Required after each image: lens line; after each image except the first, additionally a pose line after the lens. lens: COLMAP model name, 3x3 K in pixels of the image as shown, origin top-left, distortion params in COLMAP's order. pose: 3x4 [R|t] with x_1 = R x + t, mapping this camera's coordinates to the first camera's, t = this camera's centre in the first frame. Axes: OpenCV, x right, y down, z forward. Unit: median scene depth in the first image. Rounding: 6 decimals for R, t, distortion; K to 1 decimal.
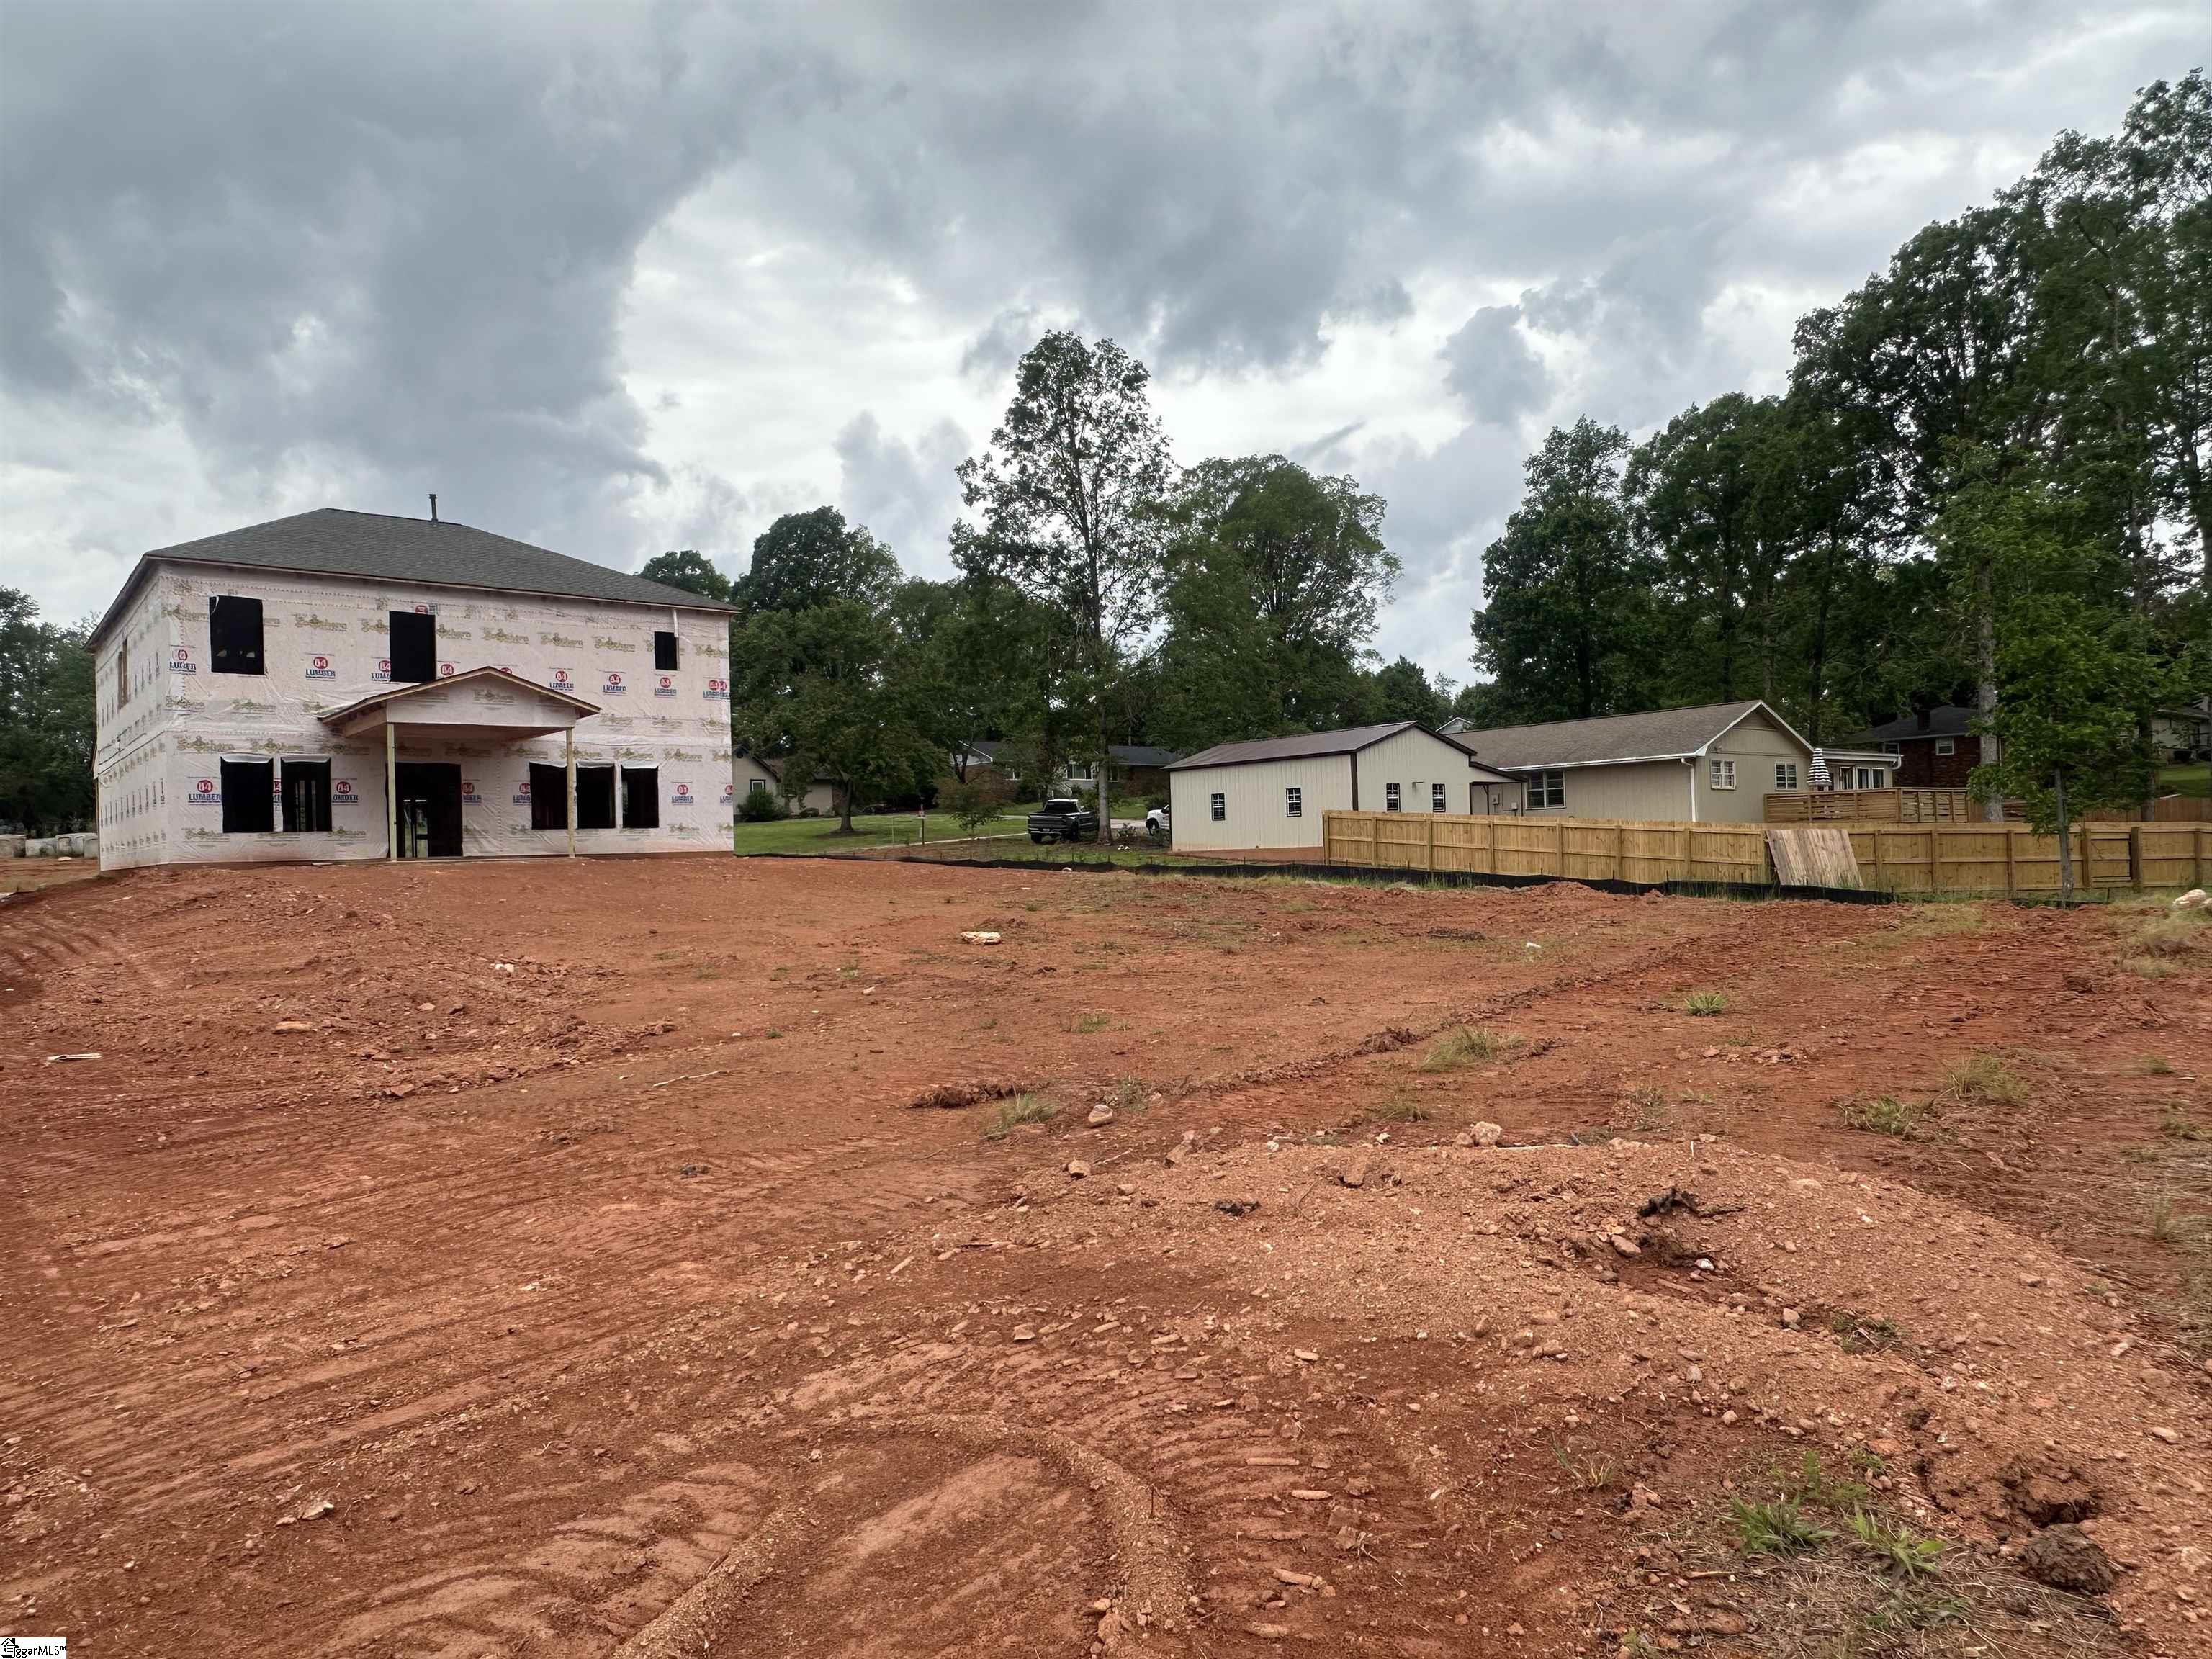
lens RADIAL K [[1422.1, 0, 1105.8], [0, 1422.1, 833.0], [0, 0, 1]] dist [0.002270, 0.005155]
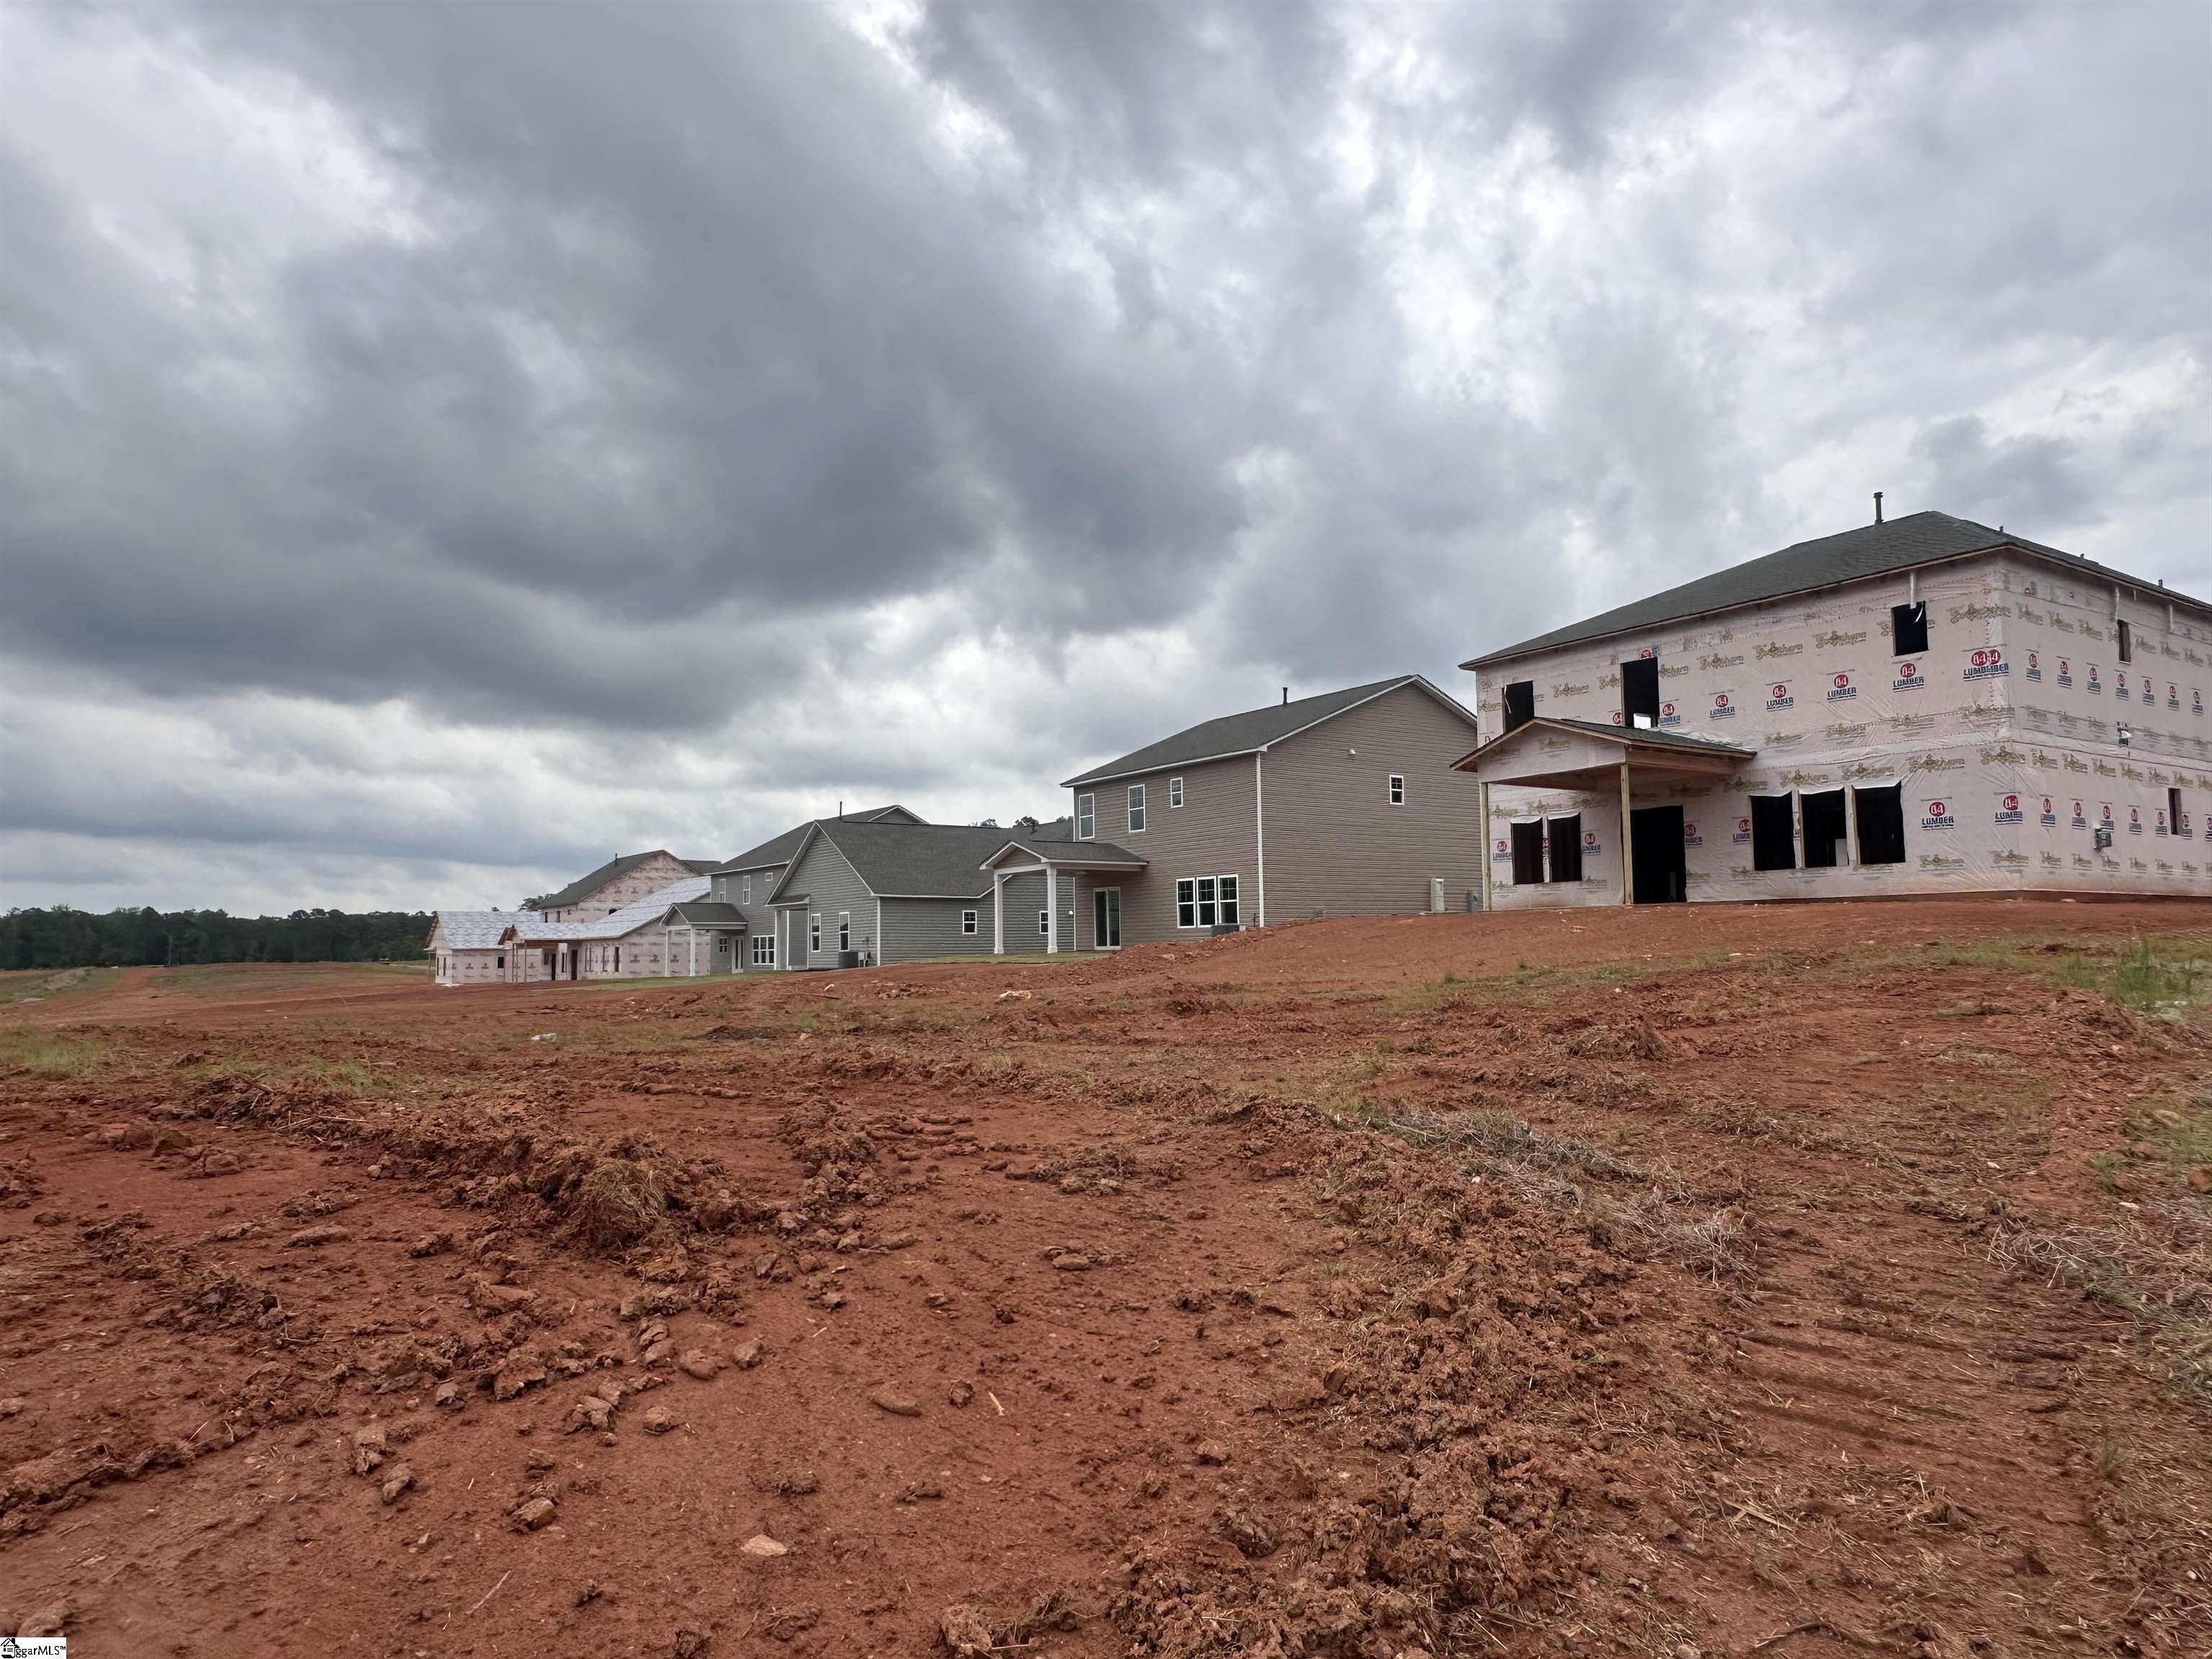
lens RADIAL K [[1422.1, 0, 1105.7], [0, 1422.1, 826.0], [0, 0, 1]] dist [0.002270, 0.005155]
pose [[-0.086505, -0.040900, -0.995411, 0.530688], [0.051656, 0.997629, -0.045480, -0.011469], [0.994911, -0.055353, -0.084187, 0.692880]]
